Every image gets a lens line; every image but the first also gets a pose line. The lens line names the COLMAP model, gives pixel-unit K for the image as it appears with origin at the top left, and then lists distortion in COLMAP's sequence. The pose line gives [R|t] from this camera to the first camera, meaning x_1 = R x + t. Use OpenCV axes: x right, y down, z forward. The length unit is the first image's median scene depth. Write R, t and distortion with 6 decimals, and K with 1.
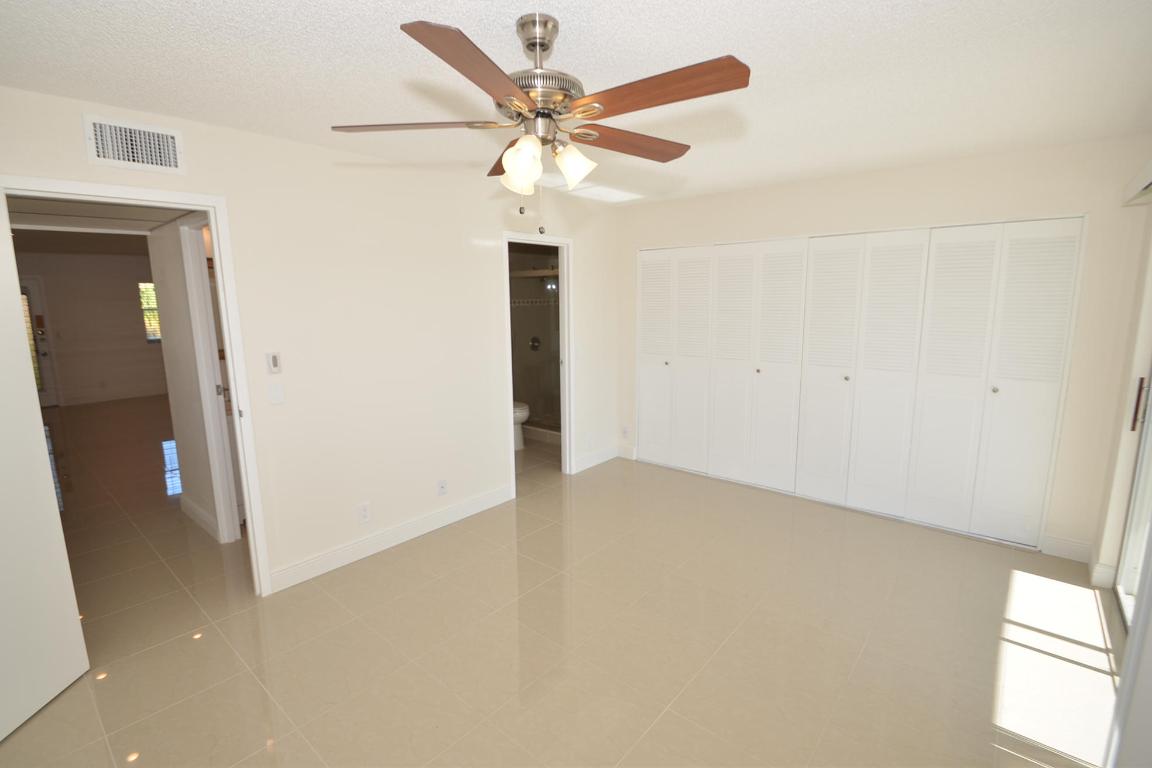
lens RADIAL K [[517.5, 0, 564.5], [0, 517.5, 385.0], [0, 0, 1]] dist [0.000284, -0.013042]
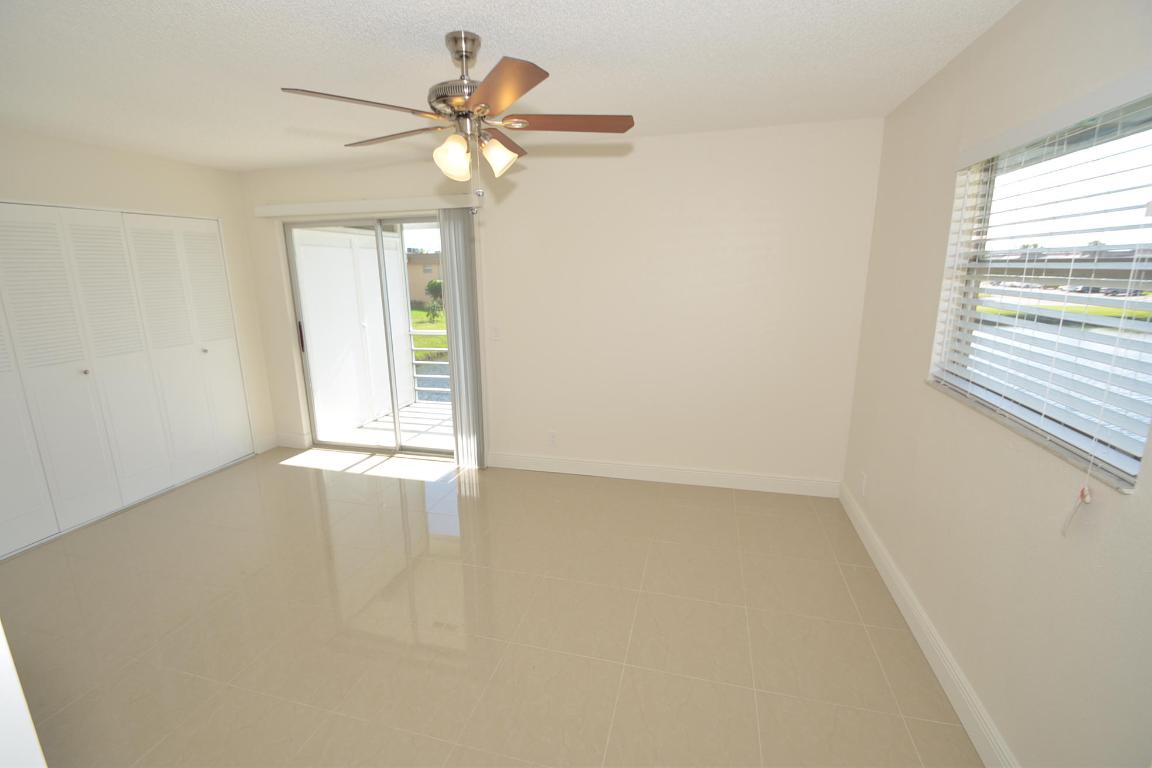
lens RADIAL K [[503.4, 0, 561.9], [0, 503.4, 380.6], [0, 0, 1]] dist [0.013658, -0.016489]
pose [[-0.415390, -0.185587, 0.890510, -0.689924], [0.166427, 0.946937, 0.274979, -0.123837], [-0.894289, 0.262428, -0.362461, 0.723009]]
